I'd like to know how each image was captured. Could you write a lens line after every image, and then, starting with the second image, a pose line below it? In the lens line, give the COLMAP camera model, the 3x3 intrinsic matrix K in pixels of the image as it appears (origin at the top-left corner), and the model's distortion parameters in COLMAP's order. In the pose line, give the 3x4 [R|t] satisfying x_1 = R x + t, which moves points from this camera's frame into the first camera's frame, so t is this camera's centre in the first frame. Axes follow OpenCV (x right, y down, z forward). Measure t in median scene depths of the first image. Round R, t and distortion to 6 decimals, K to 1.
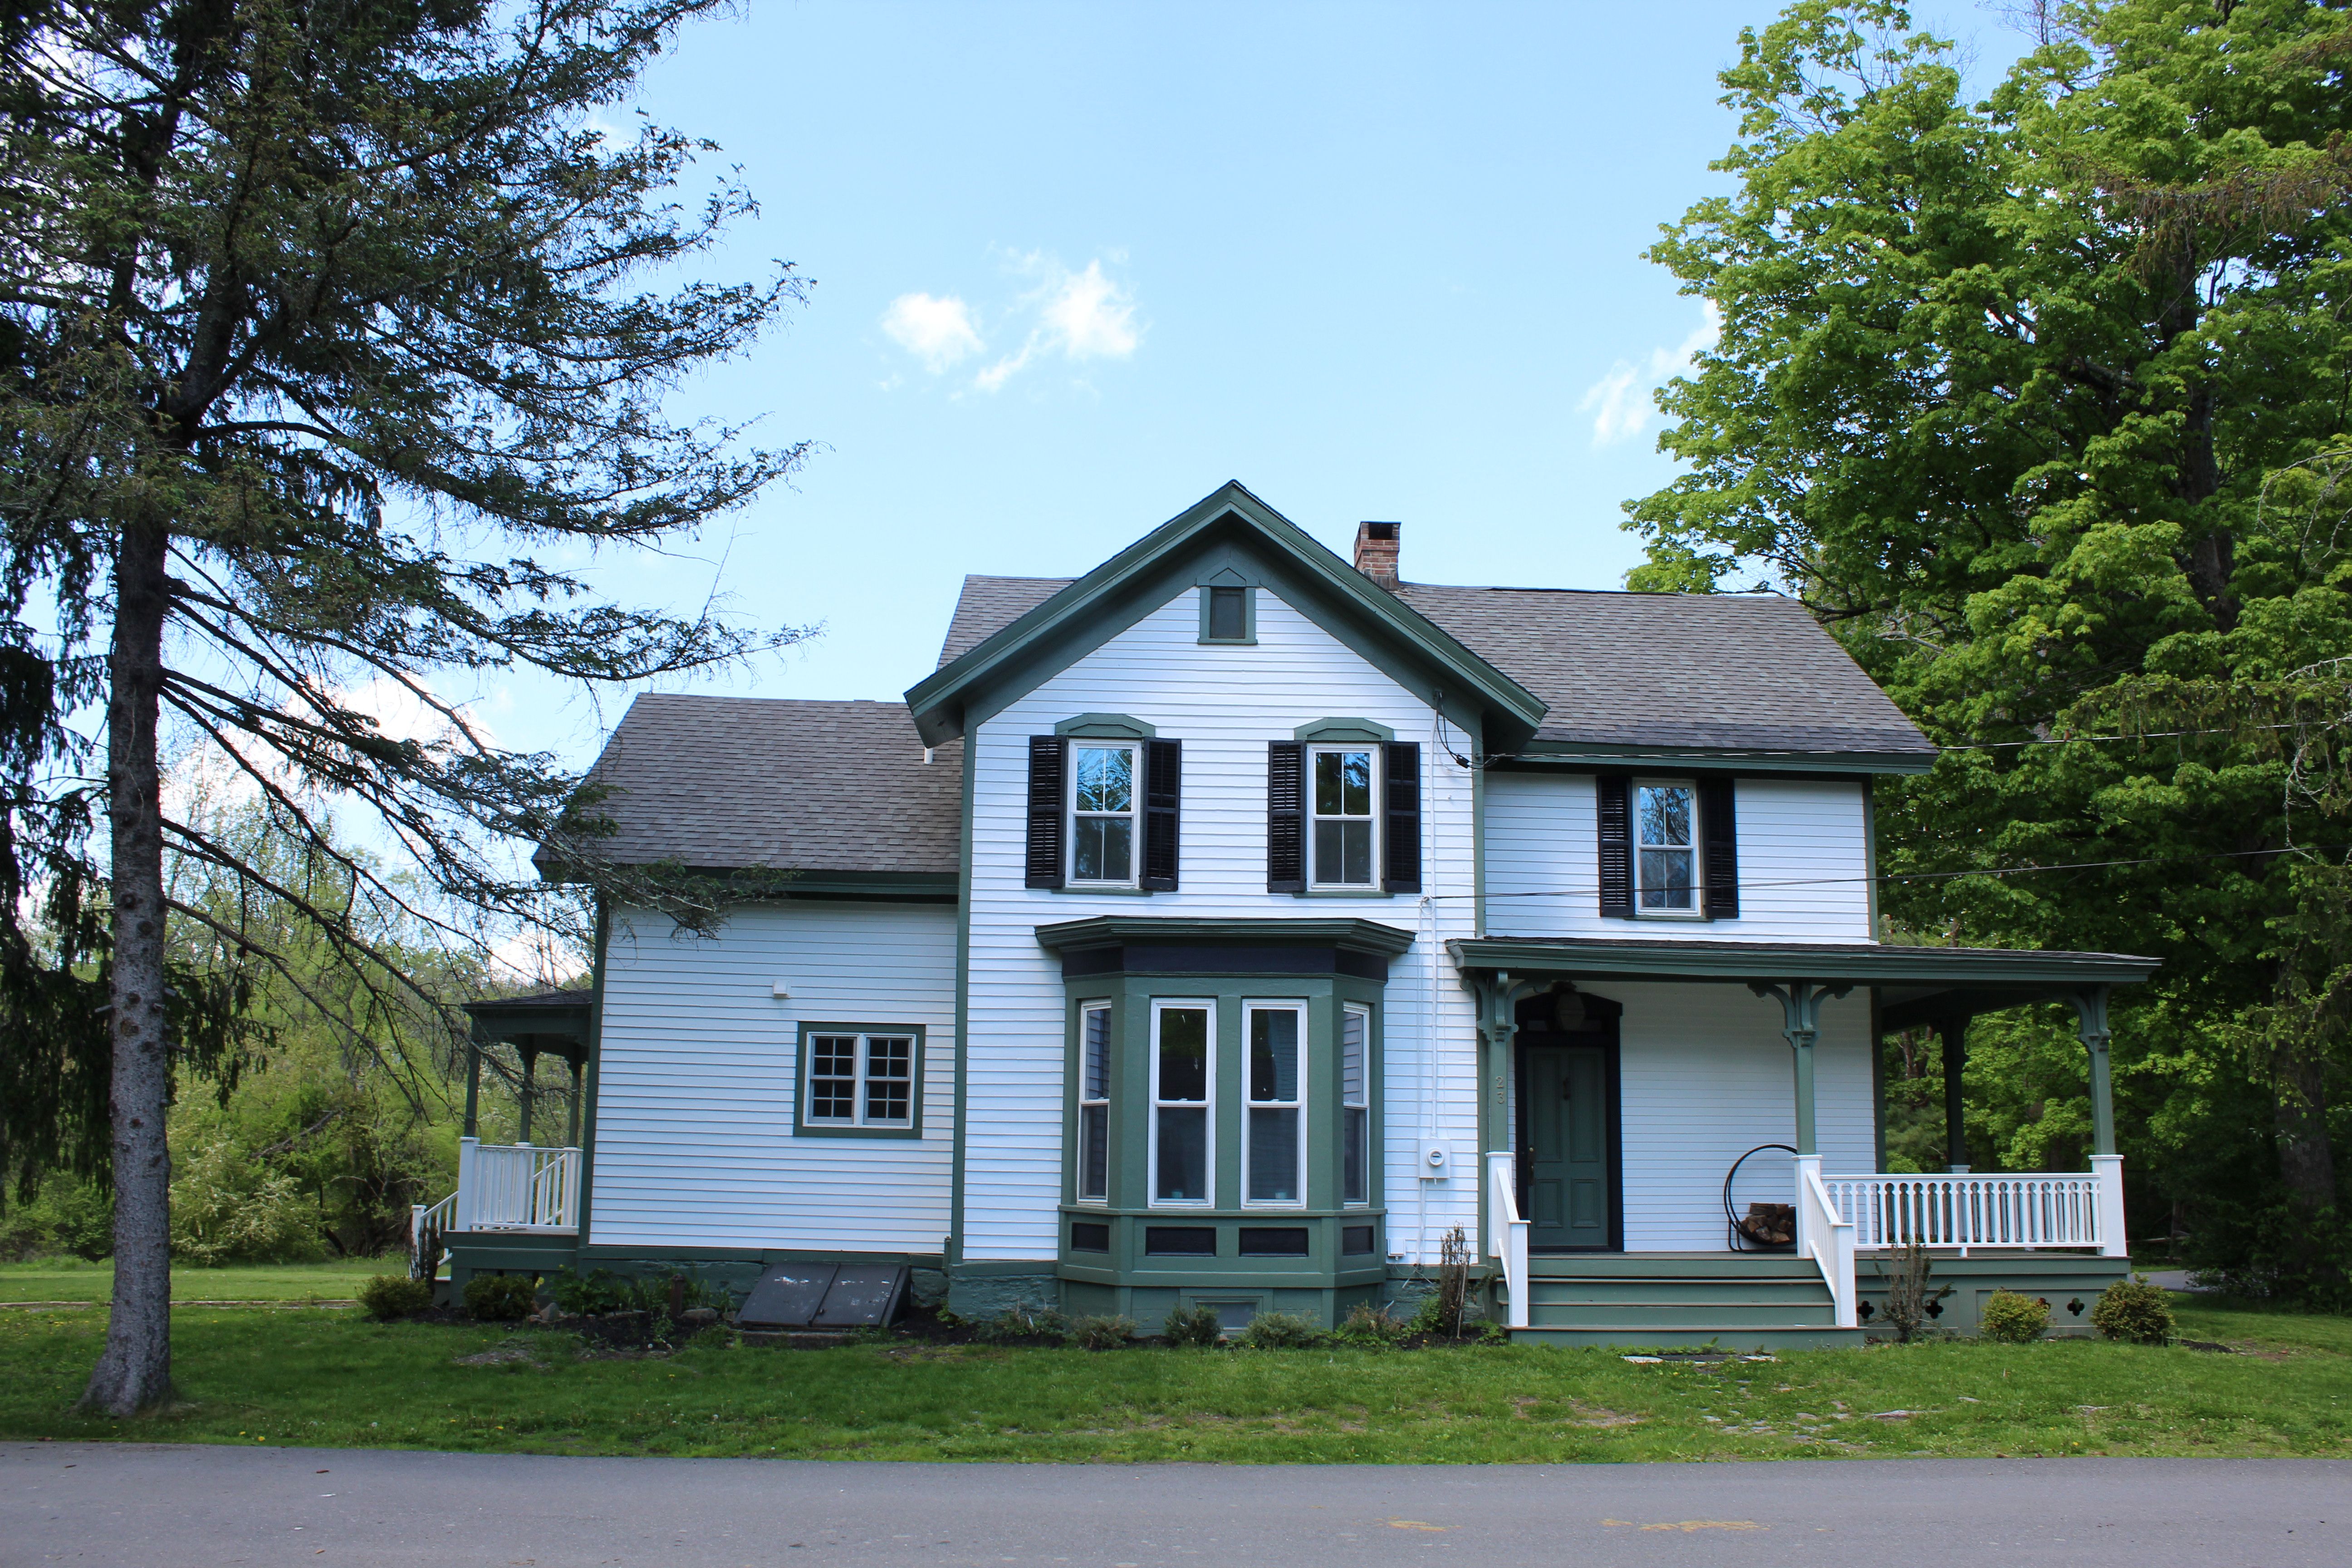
lens RADIAL K [[1969.4, 0, 1175.4], [0, 1969.4, 802.3], [0, 0, 1]] dist [-0.175441, 0.158106]
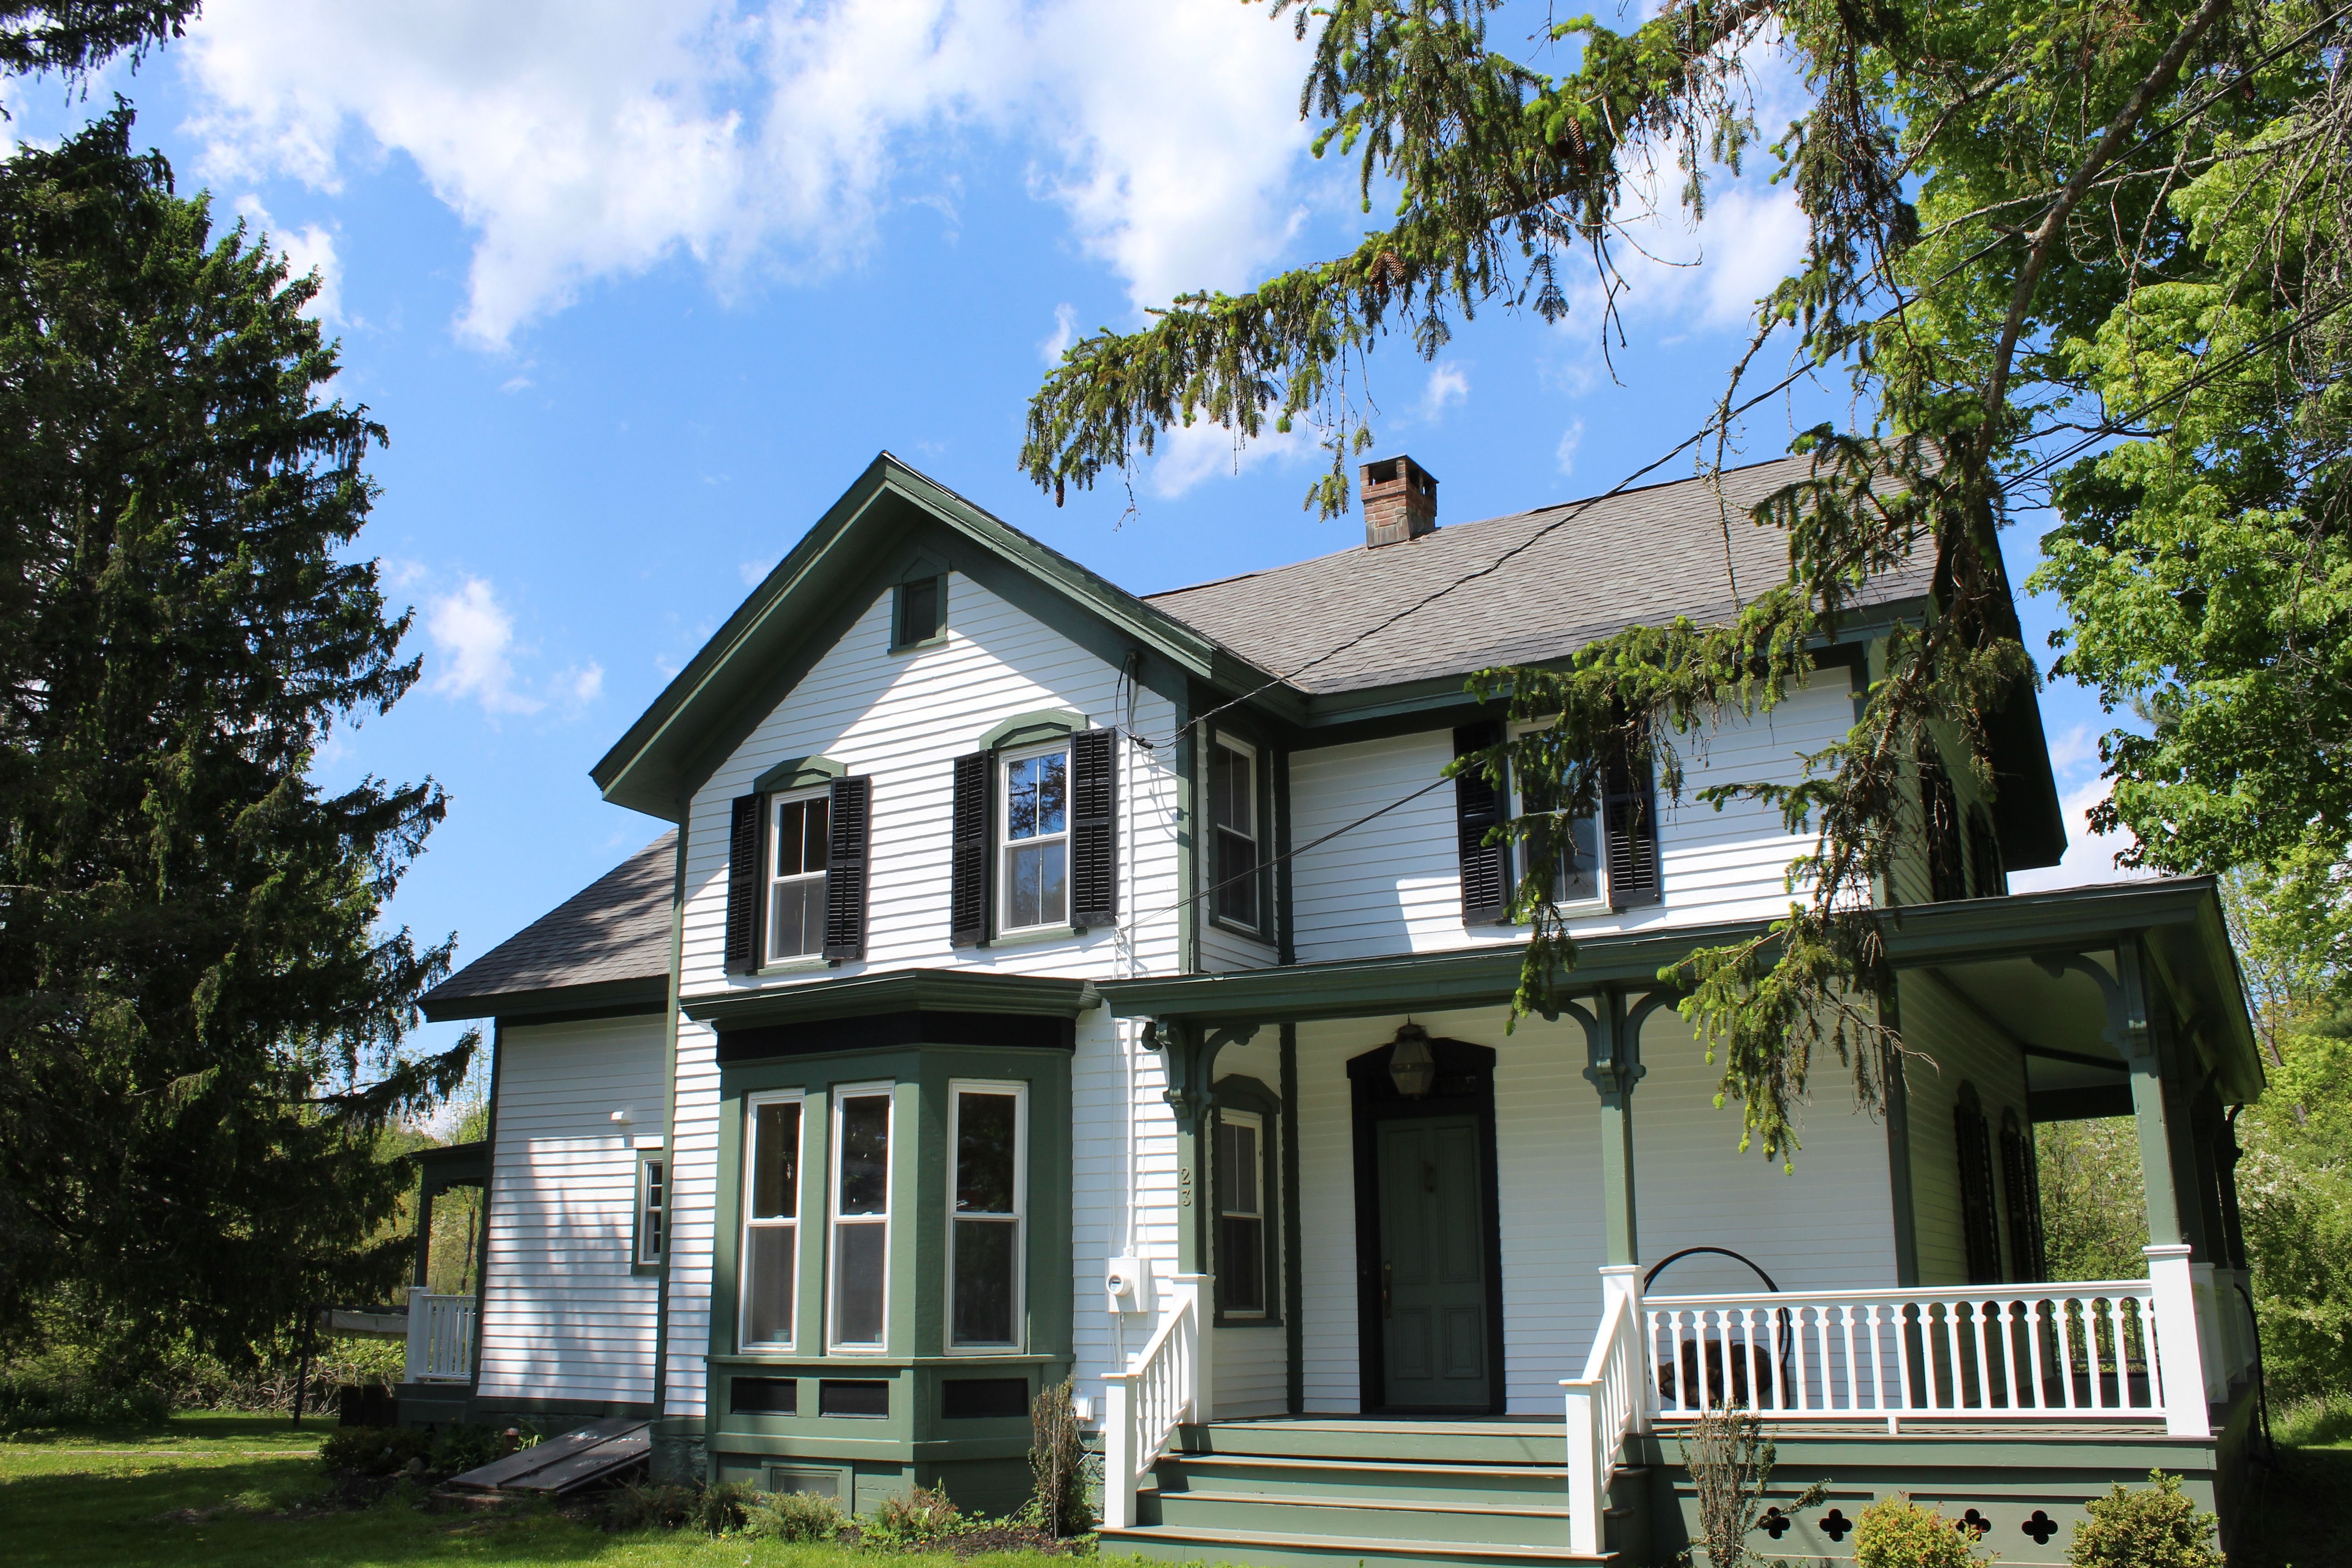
lens RADIAL K [[1964.6, 0, 1170.0], [0, 1964.6, 802.6], [0, 0, 1]] dist [-0.171910, 0.148863]
pose [[0.845219, -0.156327, -0.511045, 0.527886], [0.121755, 0.987440, -0.100683, 0.077447], [0.520366, 0.022877, 0.853637, 0.375098]]
